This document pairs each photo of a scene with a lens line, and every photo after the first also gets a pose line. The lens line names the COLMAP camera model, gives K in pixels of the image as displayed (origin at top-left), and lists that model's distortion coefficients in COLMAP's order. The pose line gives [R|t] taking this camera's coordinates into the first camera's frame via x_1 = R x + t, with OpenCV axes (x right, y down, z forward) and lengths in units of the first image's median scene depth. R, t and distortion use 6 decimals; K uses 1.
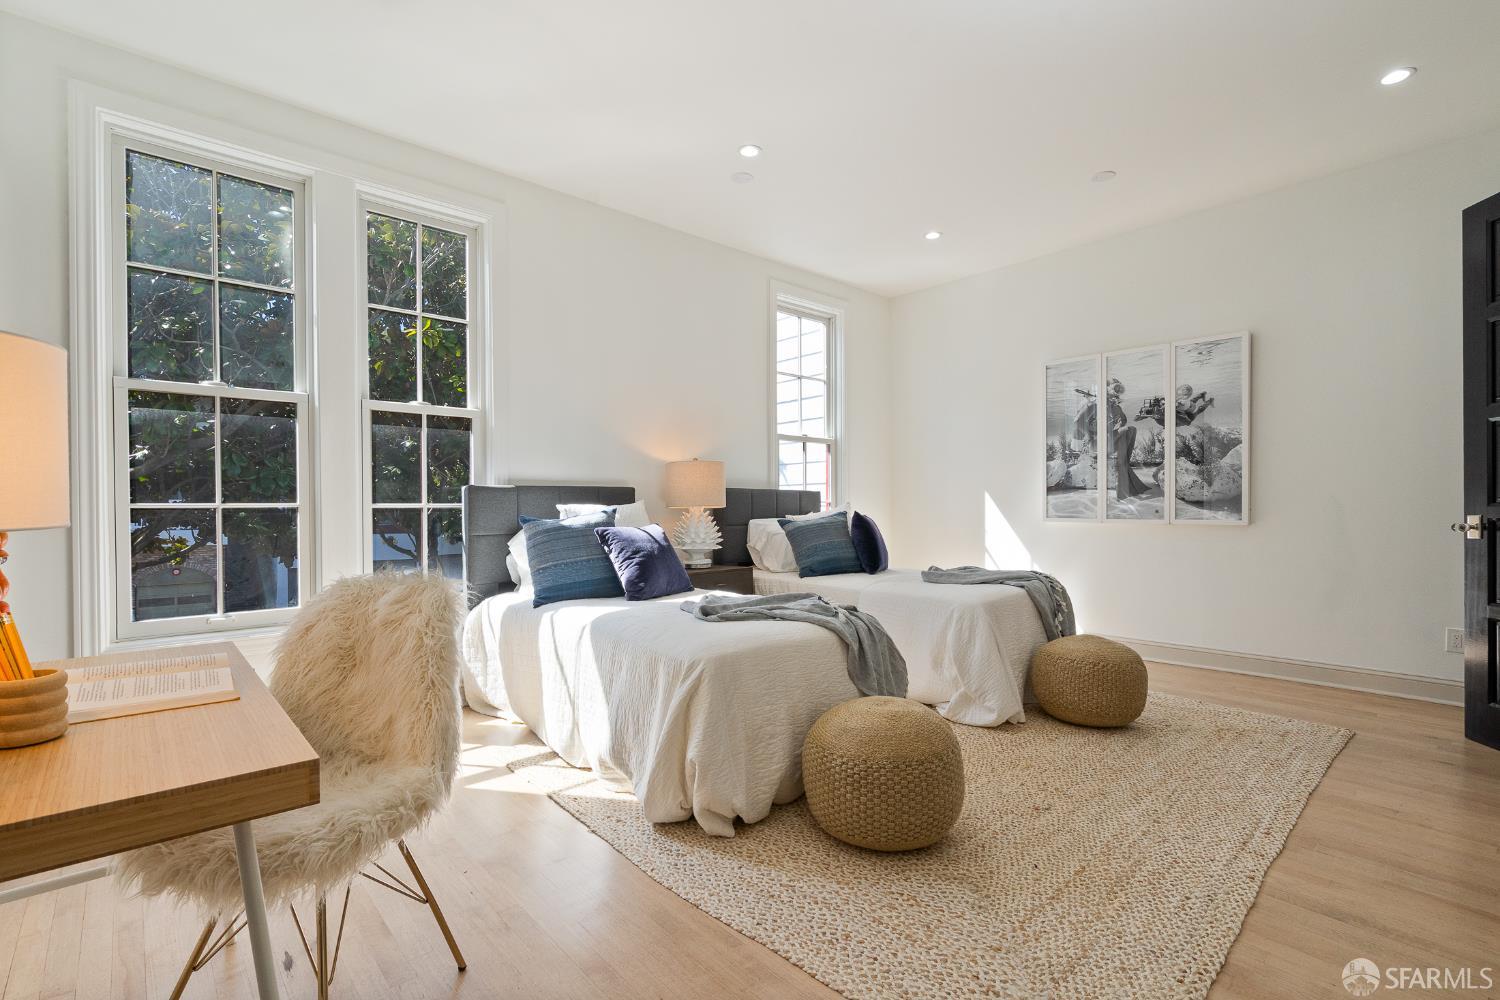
lens RADIAL K [[696.2, 0, 741.9], [0, 696.2, 508.3], [0, 0, 1]] dist [-0.001031, 0.000062]
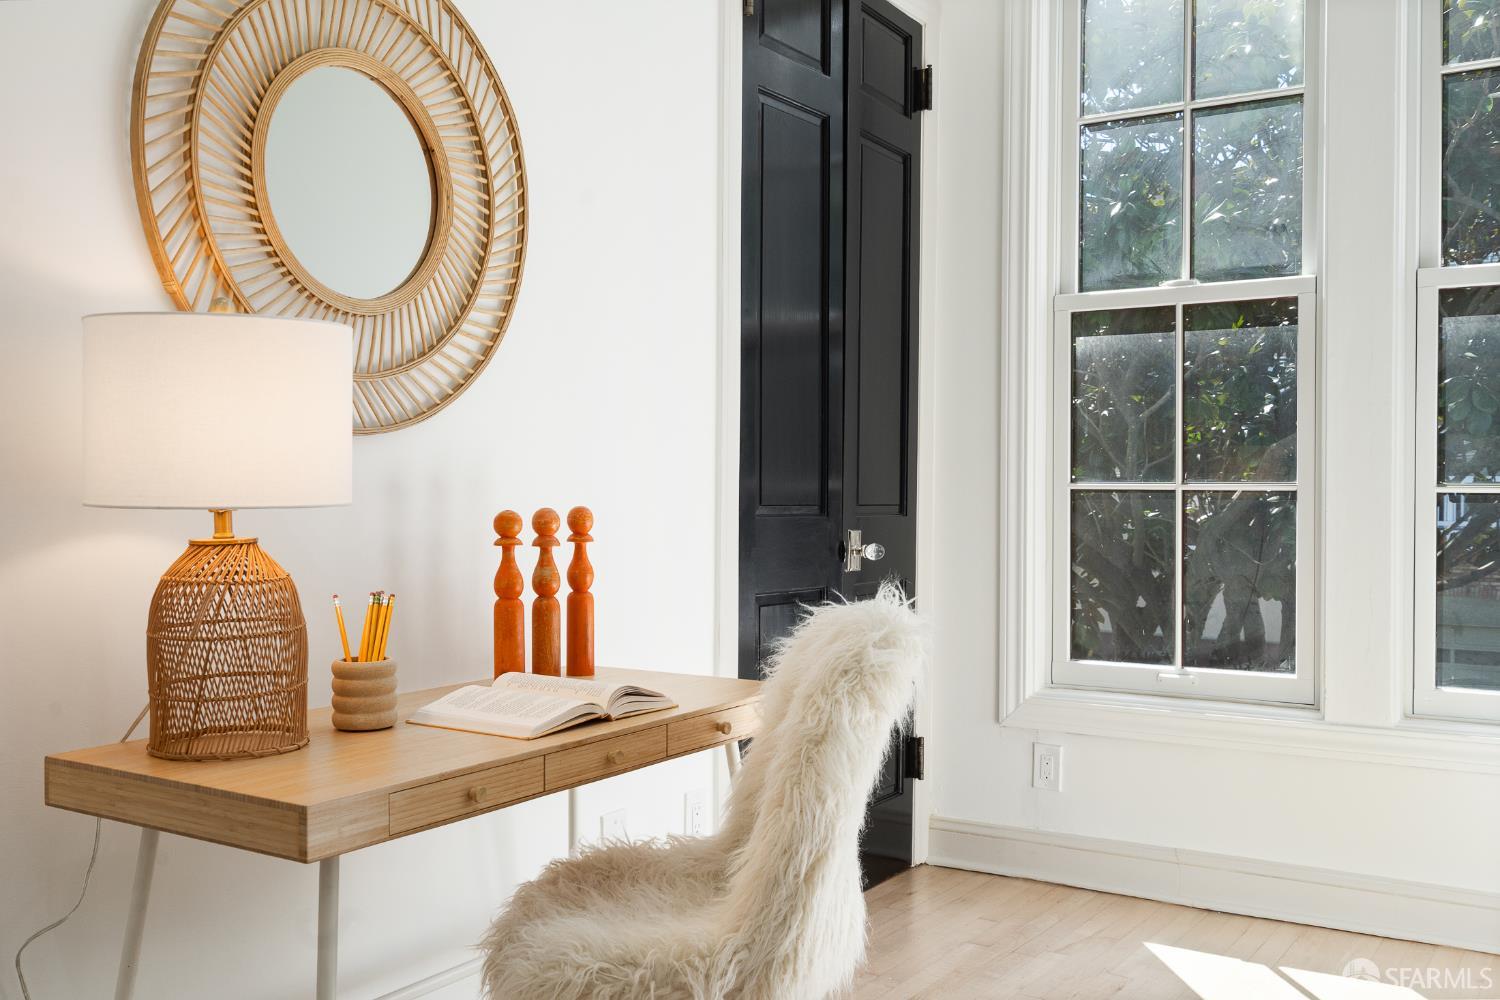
lens RADIAL K [[1421.6, 0, 747.4], [0, 1421.6, 489.5], [0, 0, 1]] dist [0.008757, 0.000000]
pose [[0.250464, 0.006417, -0.968105, 0.323475], [-0.009365, 0.999947, 0.004205, -0.002507], [0.968081, 0.008013, 0.250511, 0.317978]]
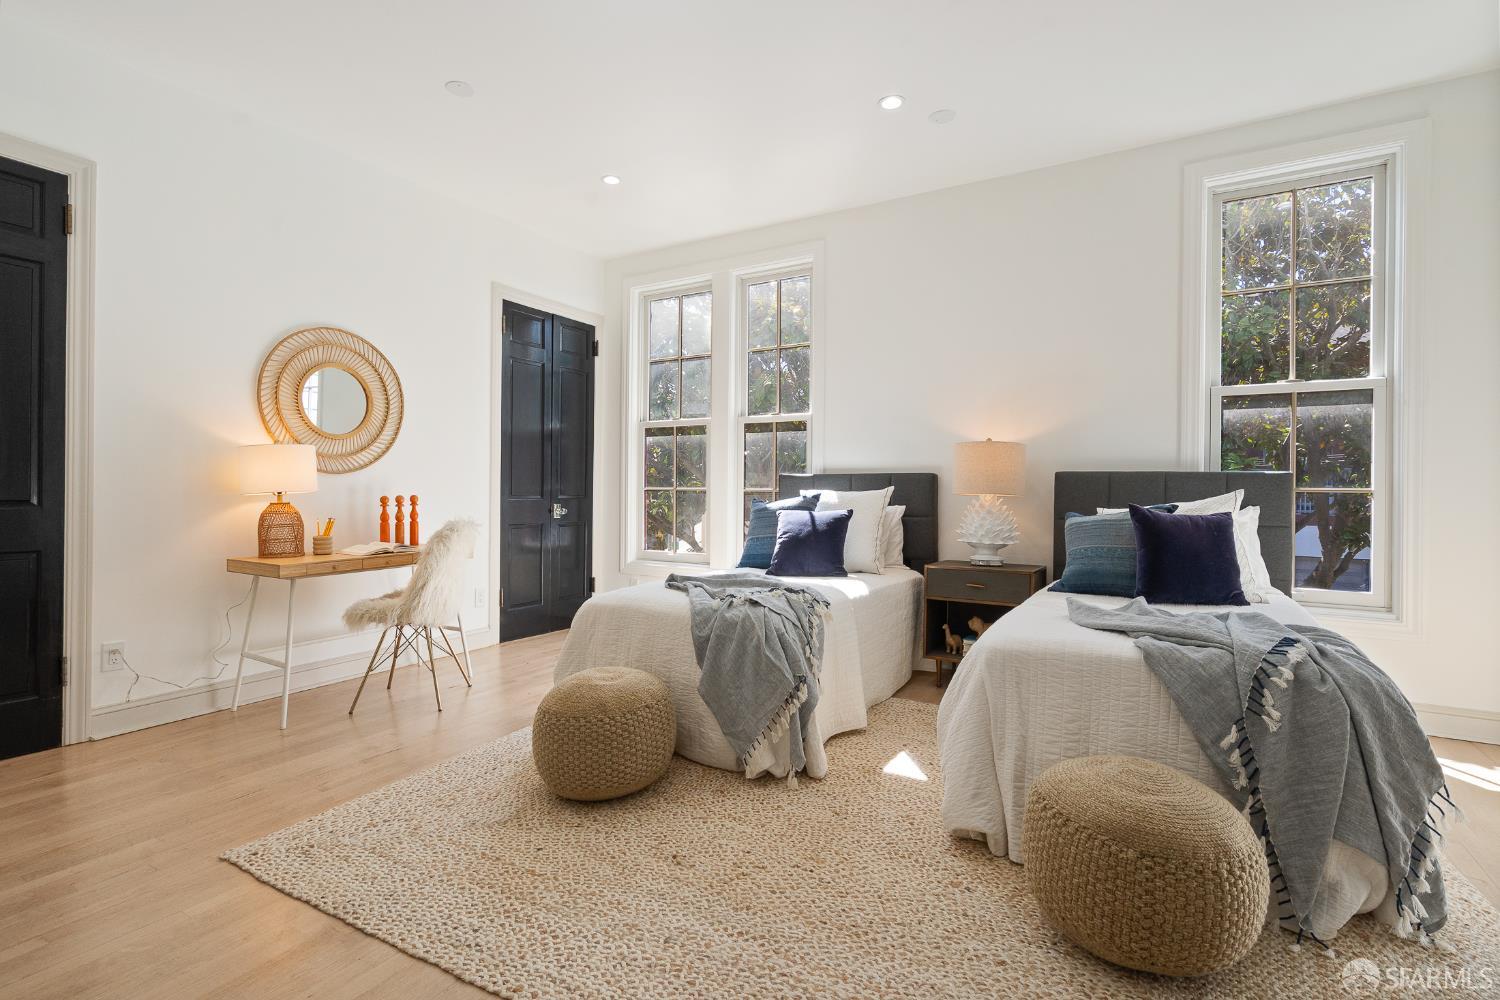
lens RADIAL K [[724.4, 0, 747.0], [0, 724.4, 492.2], [0, 0, 1]] dist [0.005719, 0.001076]
pose [[0.270132, 0.008459, -0.962786, 0.988711], [-0.010194, 0.999930, 0.005925, -0.008013], [0.962769, 0.008214, 0.270200, 0.653071]]
